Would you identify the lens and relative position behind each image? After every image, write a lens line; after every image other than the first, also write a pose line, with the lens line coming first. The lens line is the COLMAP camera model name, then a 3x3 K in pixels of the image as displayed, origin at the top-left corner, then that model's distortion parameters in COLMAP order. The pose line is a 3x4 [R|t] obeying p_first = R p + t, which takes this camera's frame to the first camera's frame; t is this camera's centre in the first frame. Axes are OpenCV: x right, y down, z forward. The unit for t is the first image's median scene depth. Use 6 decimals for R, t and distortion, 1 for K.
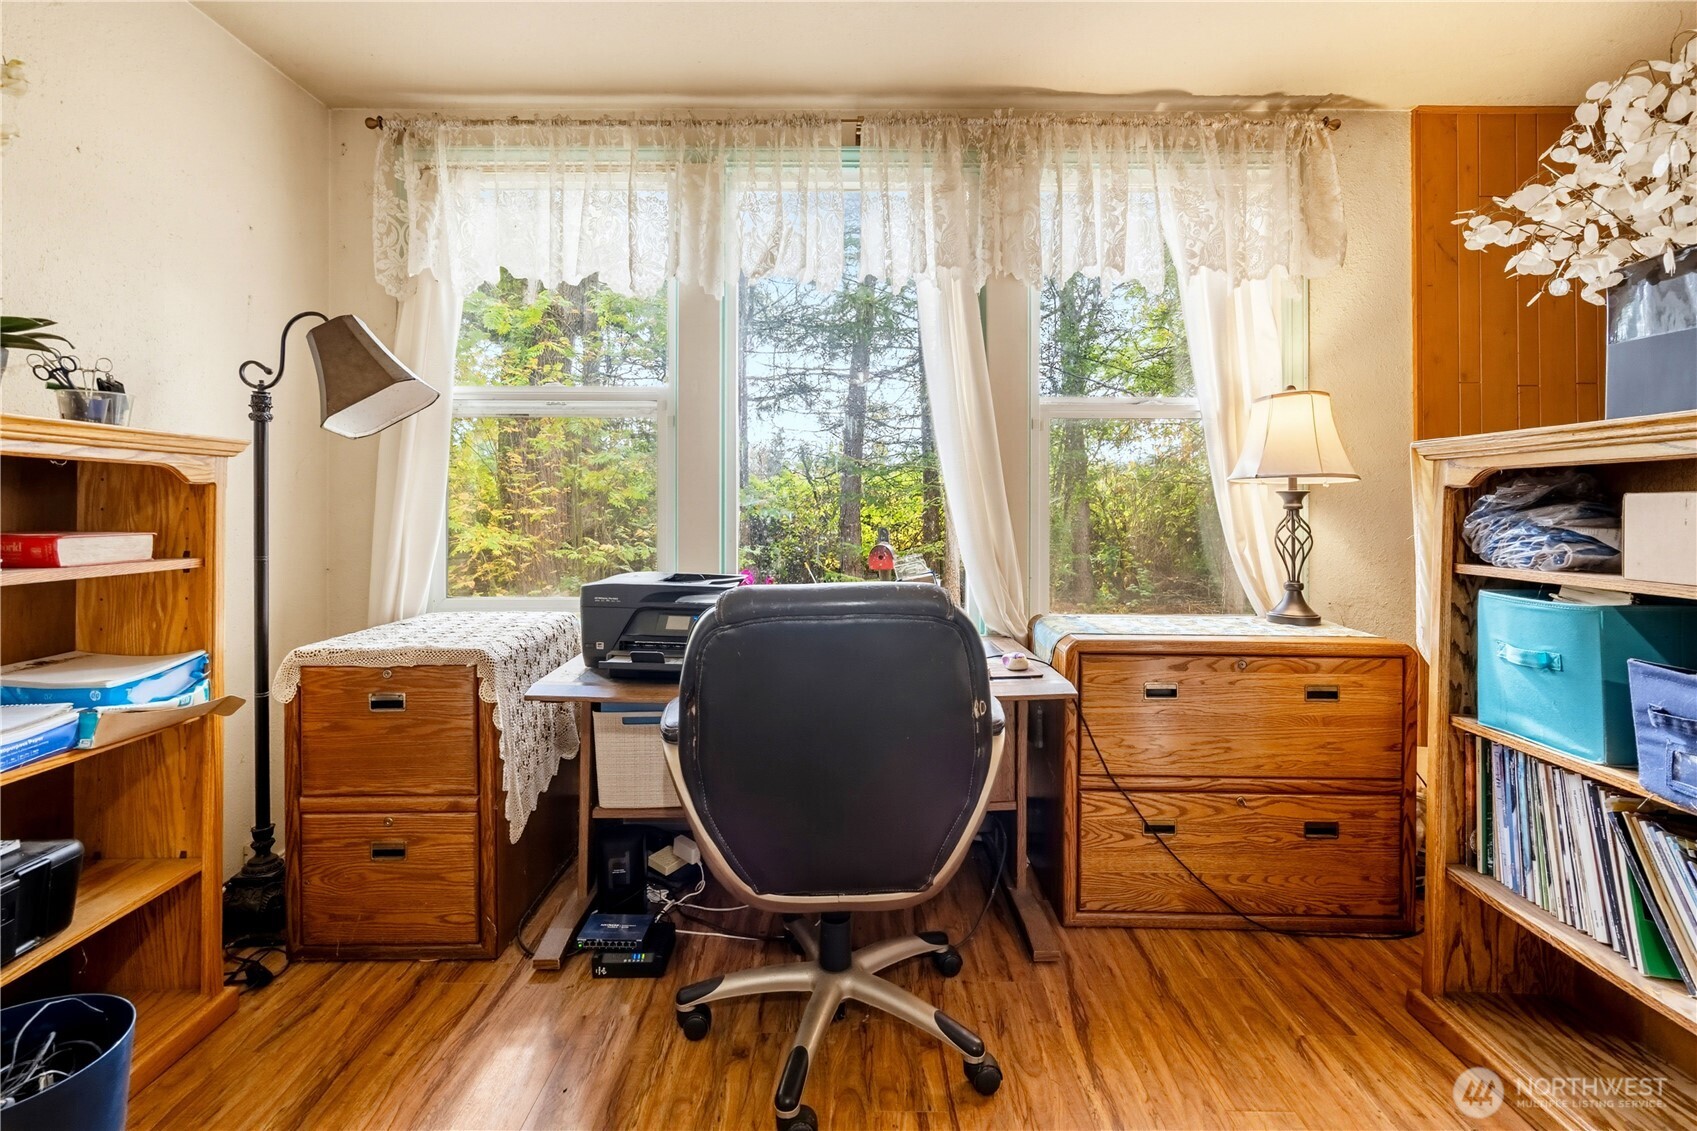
lens RADIAL K [[780.8, 0, 842.6], [0, 780.8, 512.0], [0, 0, 1]] dist [0.000154, 0.000142]
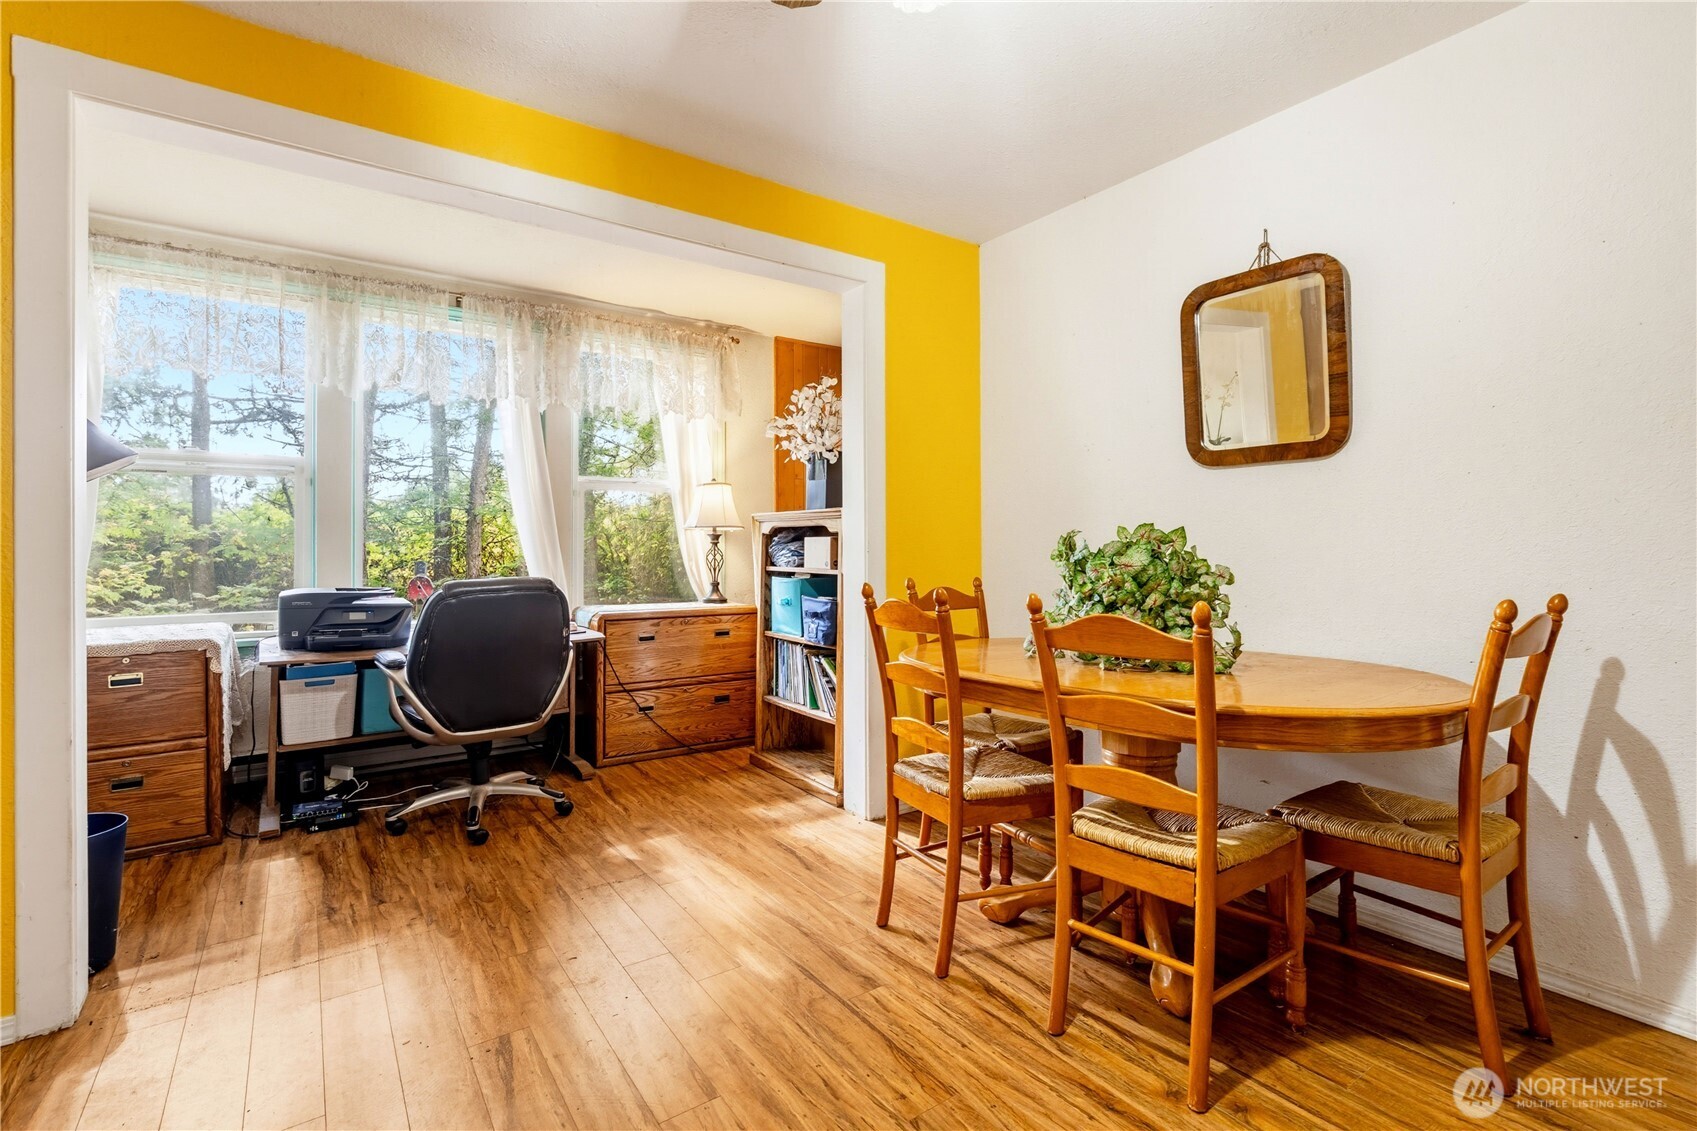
lens RADIAL K [[768.9, 0, 852.2], [0, 768.9, 523.9], [0, 0, 1]] dist [-0.001440, 0.000066]
pose [[0.807175, 0.011275, 0.590205, -0.311710], [0.006981, 0.999565, -0.028643, 0.005742], [-0.590271, 0.027240, 0.806745, -0.851412]]
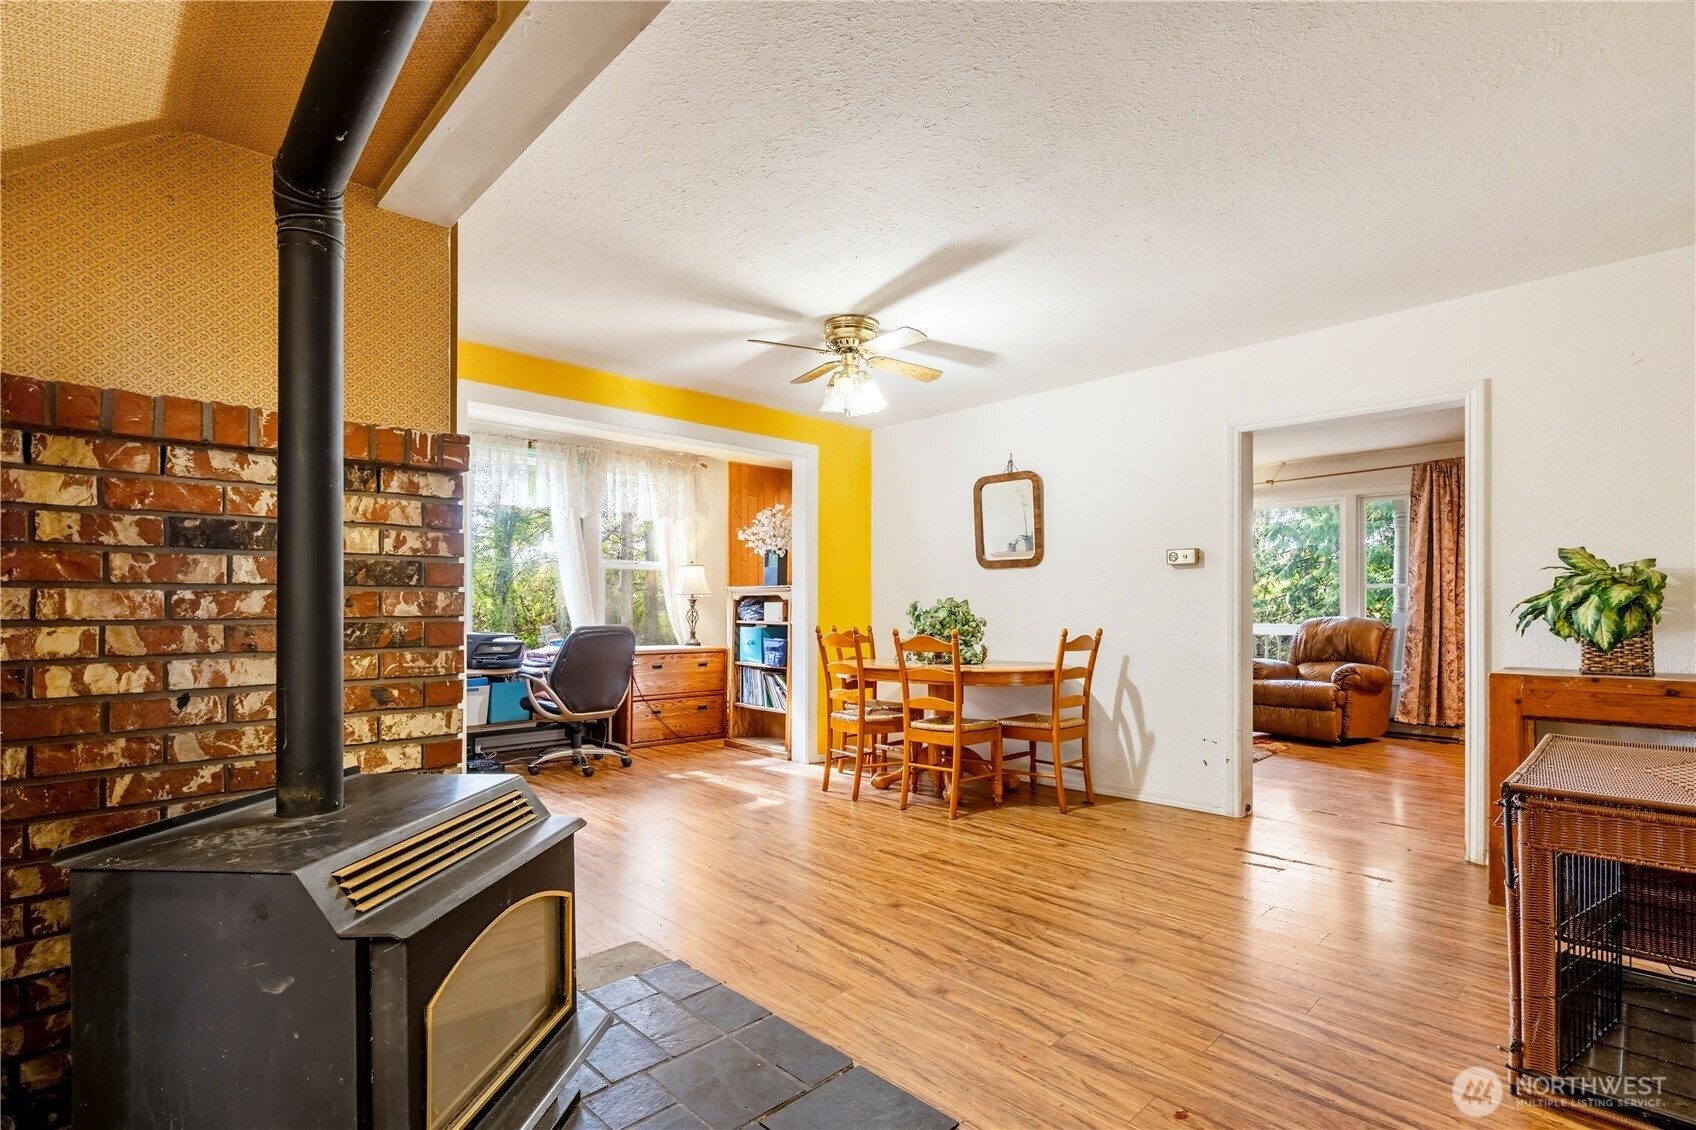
lens RADIAL K [[789.4, 0, 848.0], [0, 789.4, 565.0], [0, 0, 1]] dist [-0.001844, -0.000247]
pose [[0.713191, 0.037109, 0.699987, -1.214294], [0.001361, 0.998523, -0.054322, 0.006389], [-0.700969, 0.039695, 0.712086, -1.697078]]
